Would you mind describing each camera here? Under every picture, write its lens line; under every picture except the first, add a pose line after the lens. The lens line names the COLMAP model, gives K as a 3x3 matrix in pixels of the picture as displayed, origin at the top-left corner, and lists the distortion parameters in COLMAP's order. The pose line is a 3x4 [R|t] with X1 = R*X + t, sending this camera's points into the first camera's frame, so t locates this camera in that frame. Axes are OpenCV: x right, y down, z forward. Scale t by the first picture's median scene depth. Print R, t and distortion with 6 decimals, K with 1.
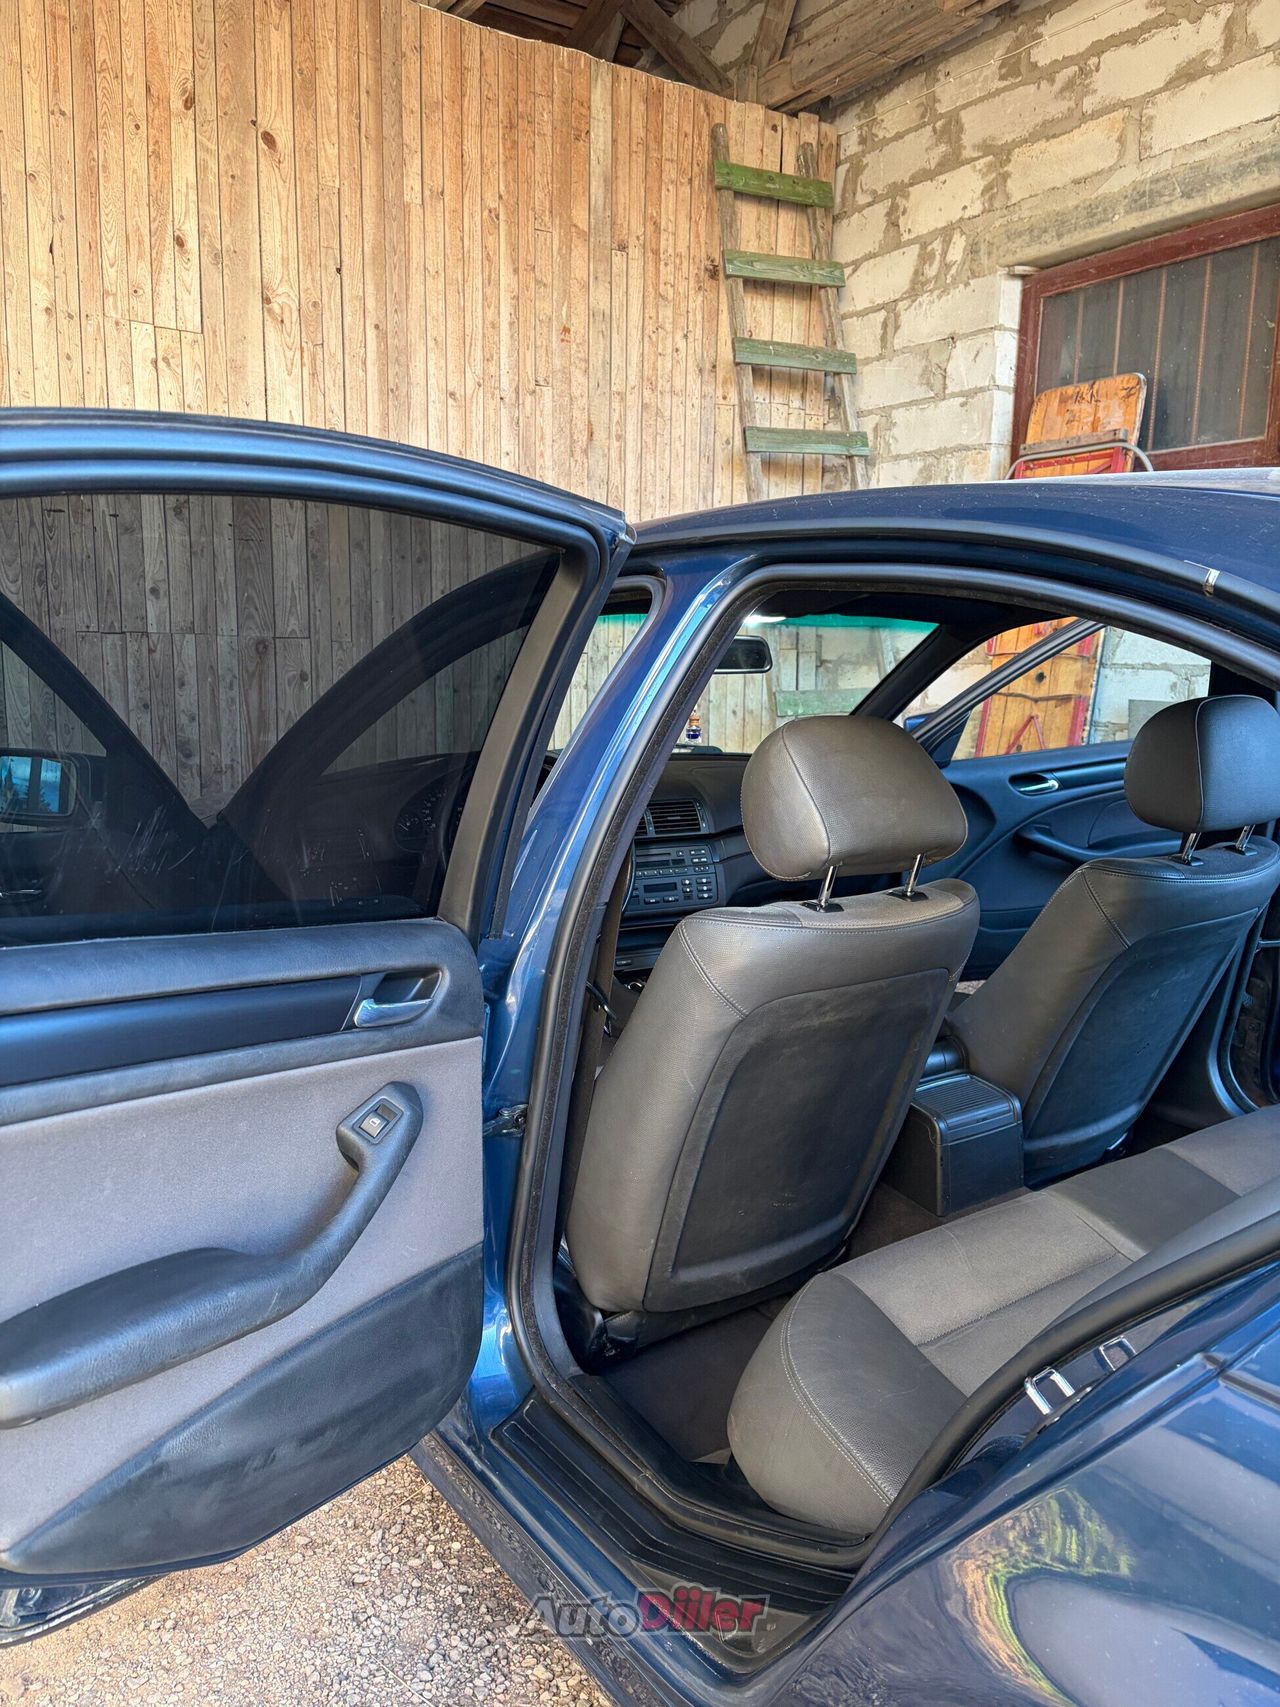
lens RADIAL K [[1277.2, 0, 624.5], [0, 1277.2, 843.7], [0, 0, 1]] dist [0.045042, -0.053741]
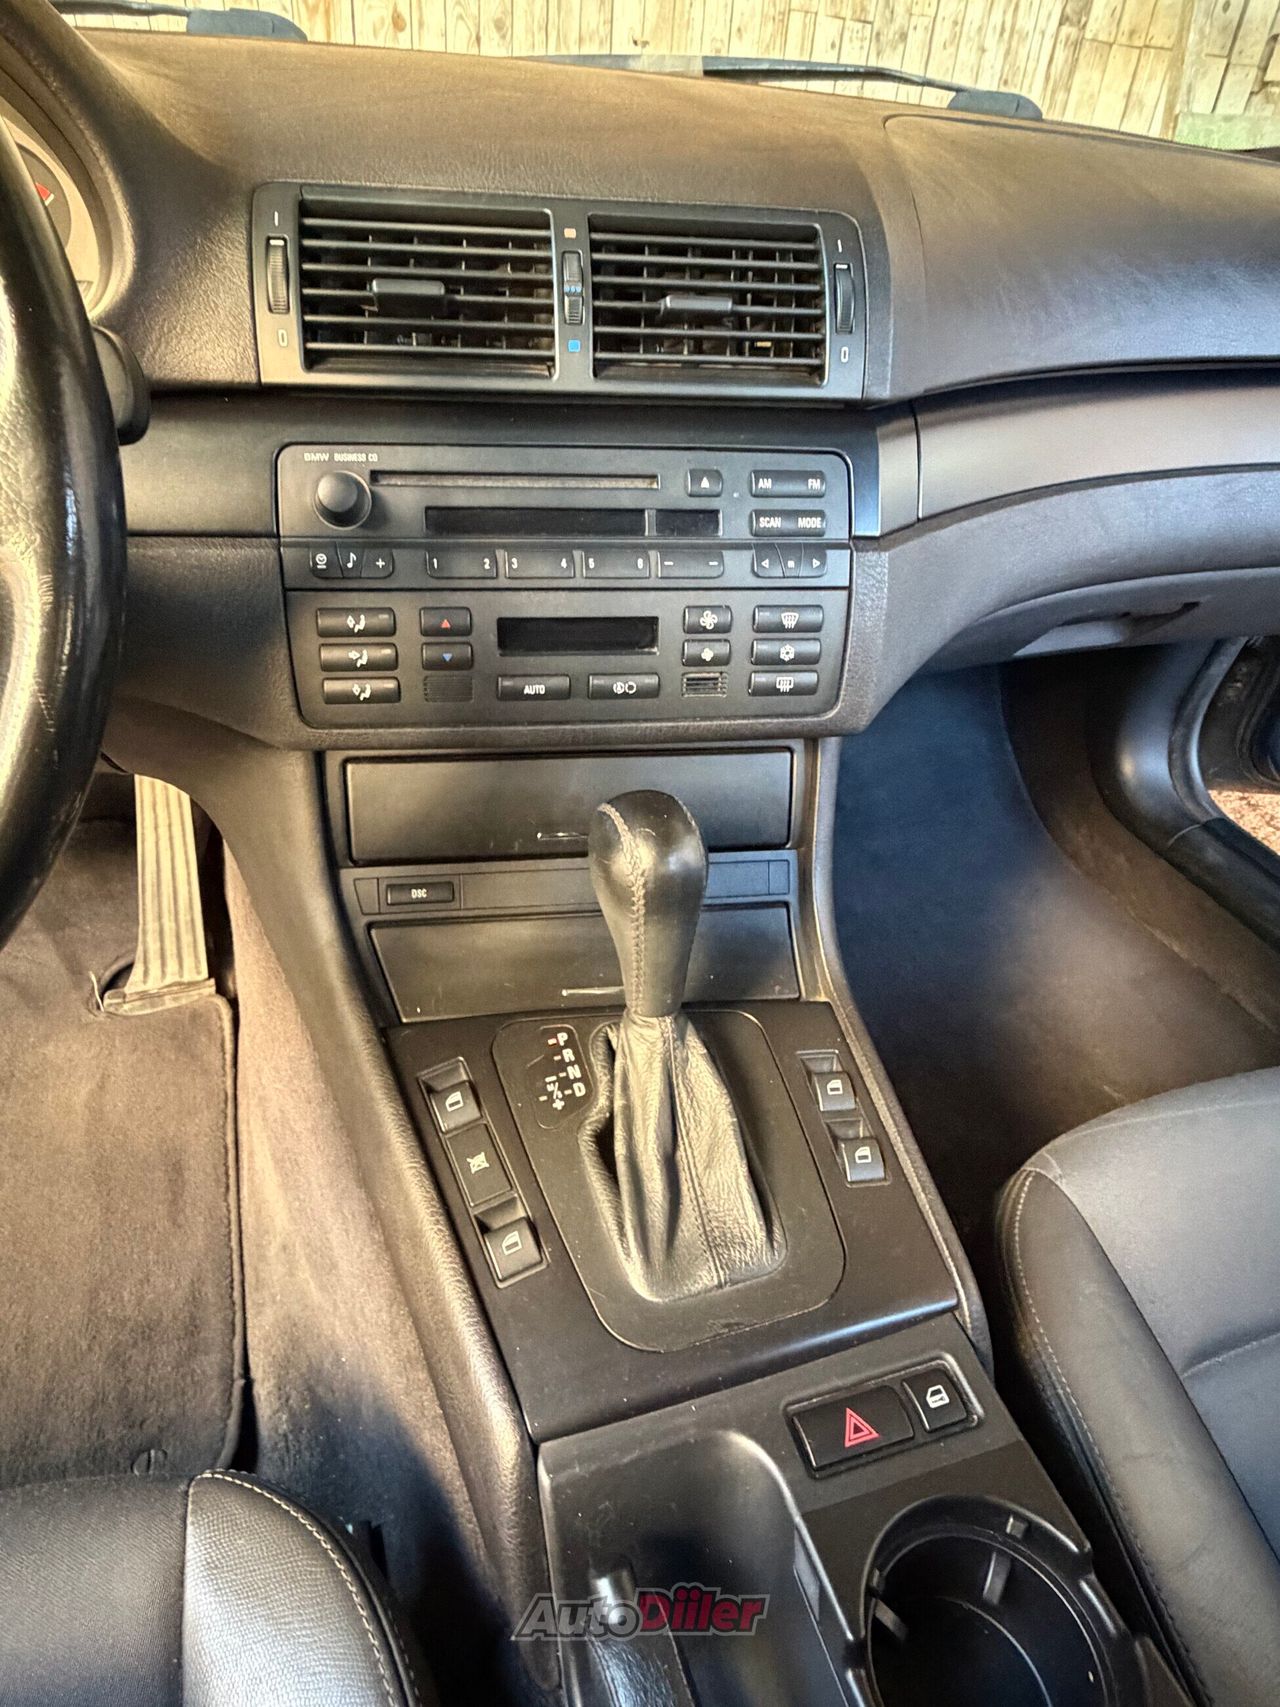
lens RADIAL K [[1019.4, 0, 645.4], [0, 1019.4, 827.2], [0, 0, 1]] dist [-0.002070, 0.002555]
pose [[0.960470, 0.202926, -0.190574, 0.043315], [-0.101734, 0.893083, 0.438239, -0.008530], [0.259128, -0.401528, 0.878424, 0.442036]]
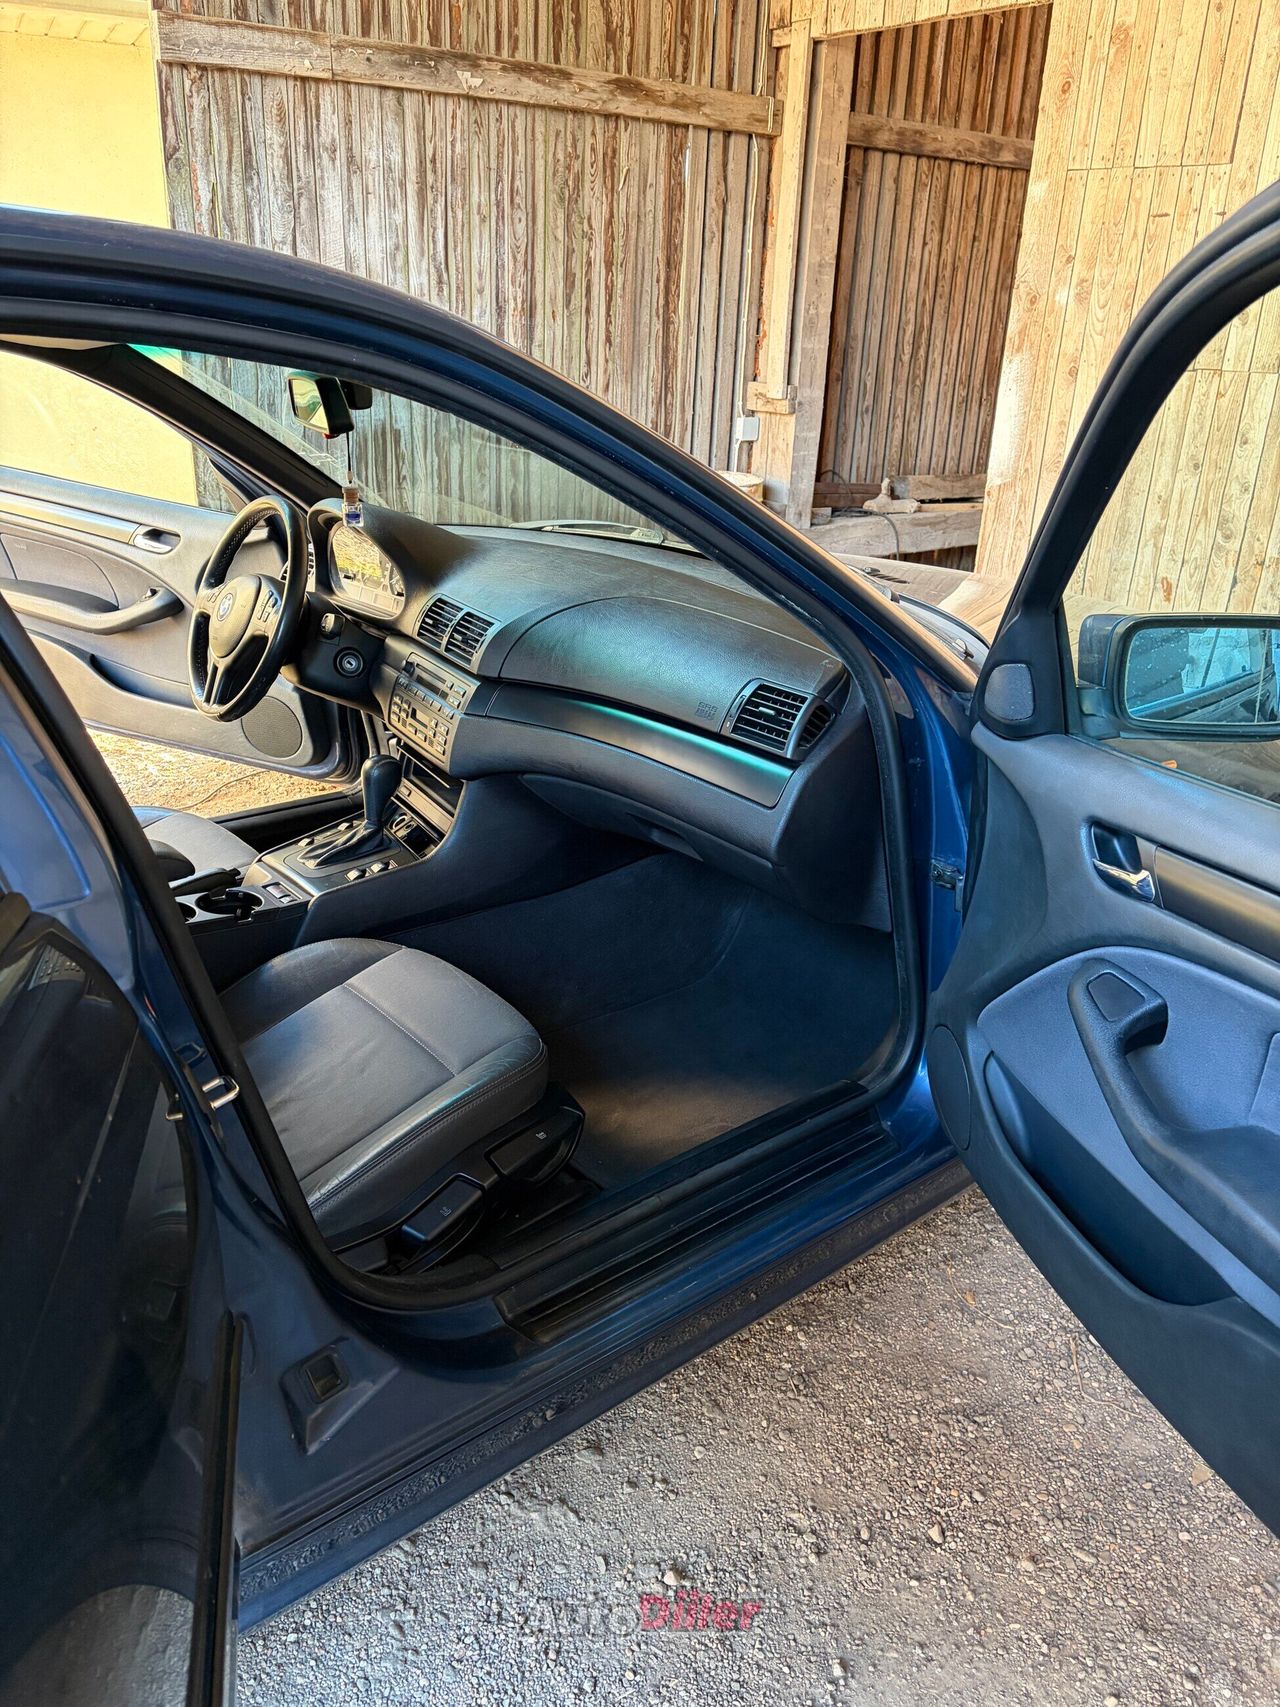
lens RADIAL K [[1277.2, 0, 642.4], [0, 1277.2, 856.3], [0, 0, 1]] dist [0.045042, -0.053741]
pose [[0.082926, 0.366921, -0.926549, 0.423815], [-0.176926, 0.920402, 0.348652, -0.097958], [0.980724, 0.135018, 0.141243, 0.553157]]
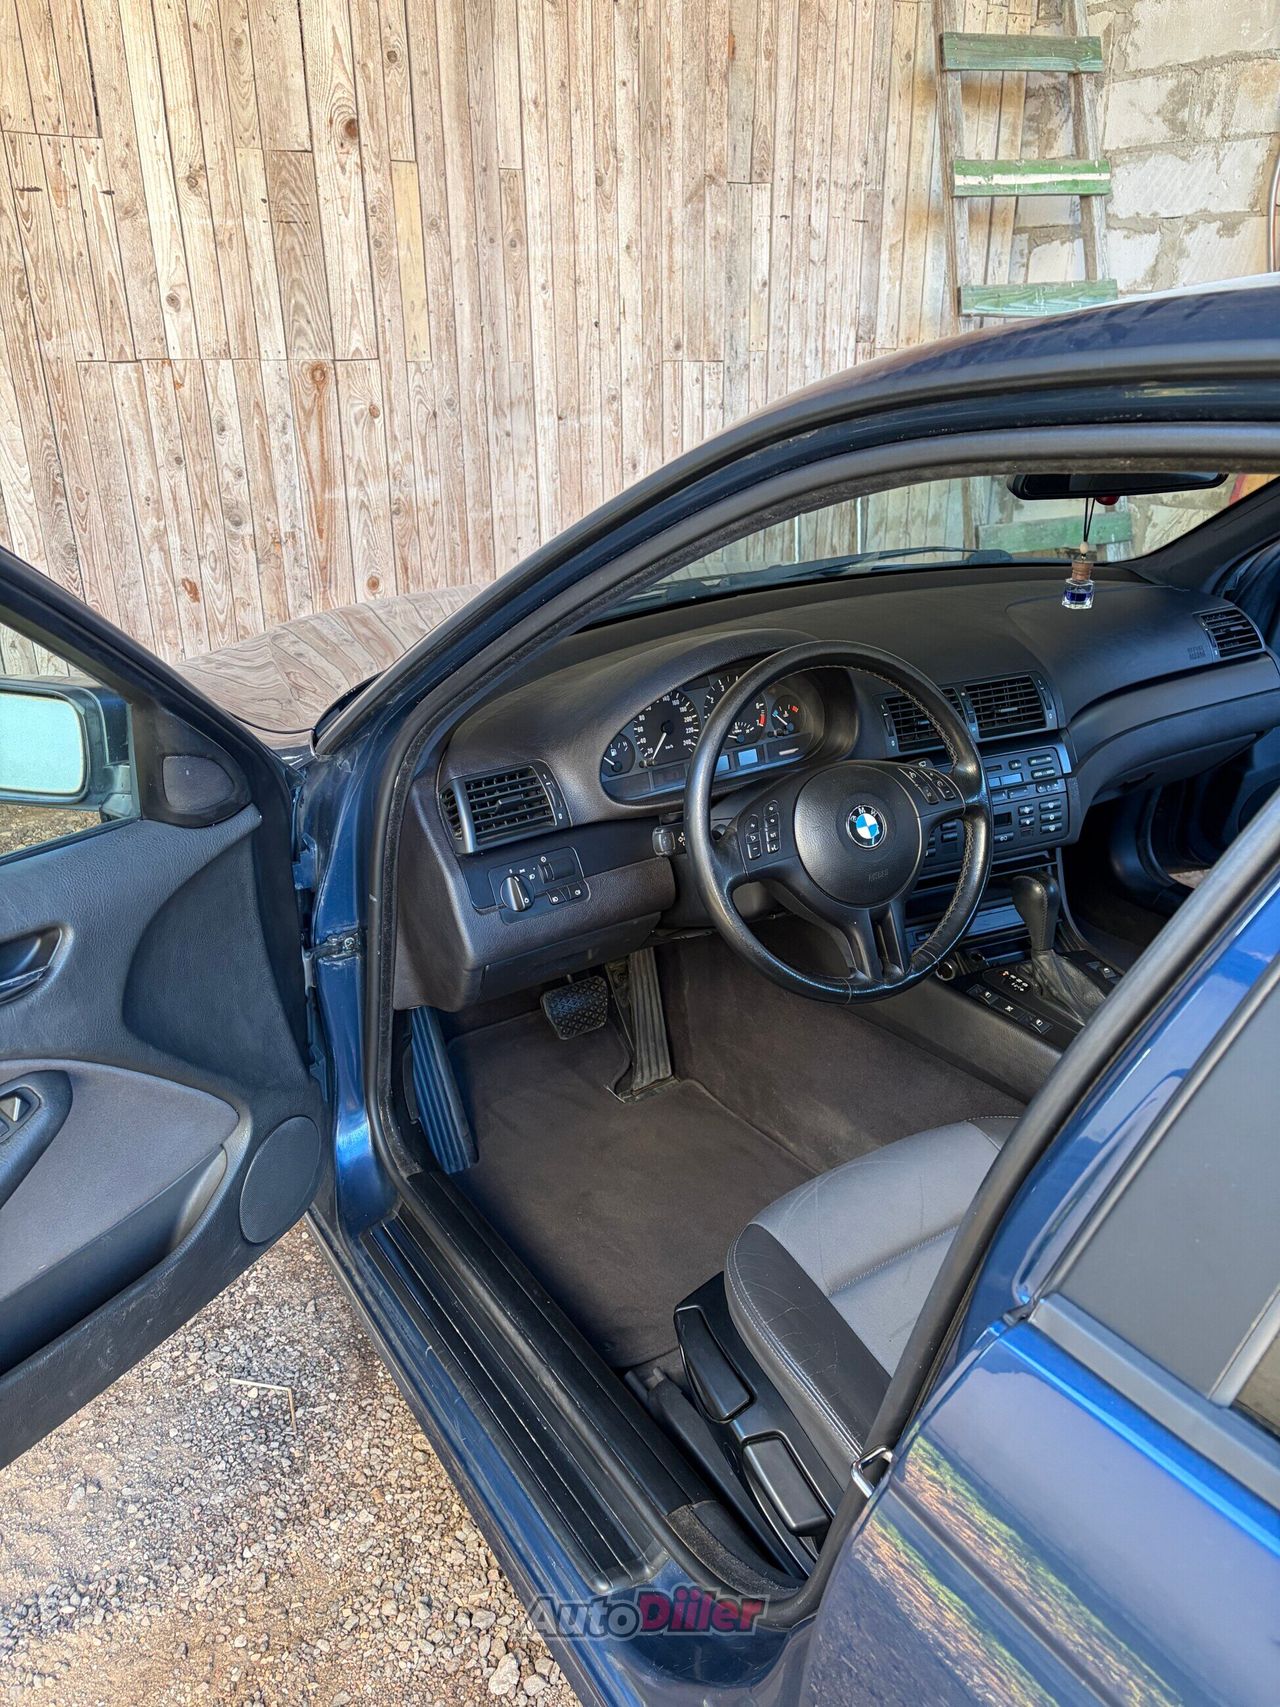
lens RADIAL K [[1277.2, 0, 642.2], [0, 1277.2, 840.6], [0, 0, 1]] dist [0.045042, -0.053741]
pose [[0.999486, -0.010115, -0.030432, -0.068581], [0.017049, 0.971338, 0.237090, -0.060995], [0.027162, -0.237487, 0.971011, 0.191537]]
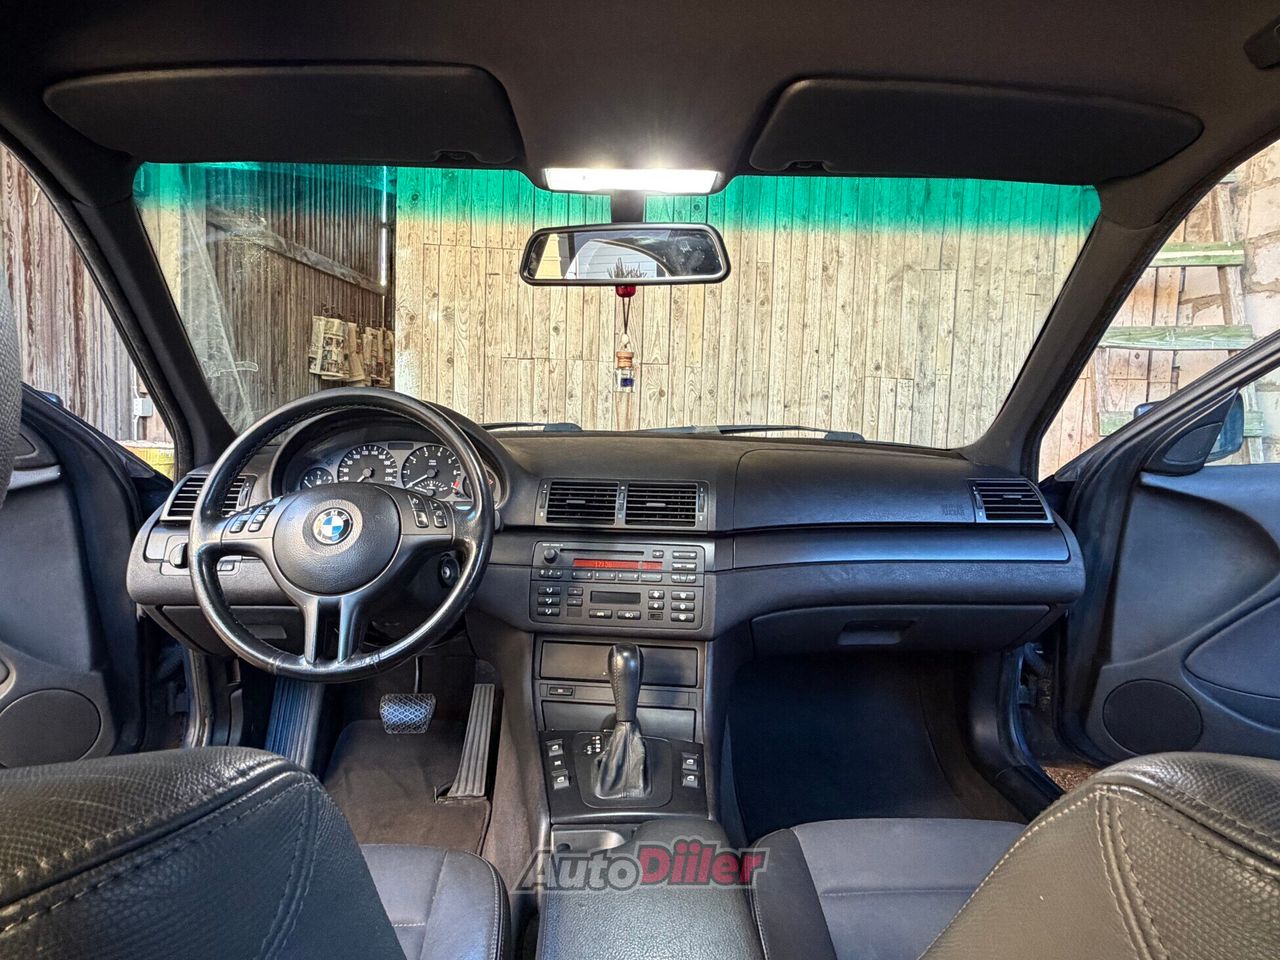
lens RADIAL K [[764.4, 0, 636.1], [0, 764.4, 484.1], [0, 0, 1]] dist [-0.002070, 0.002555]
pose [[0.854327, 0.062370, -0.515979, 0.138706], [-0.094059, 0.994934, -0.035473, -0.008327], [0.511153, 0.078838, 0.855866, 0.334019]]
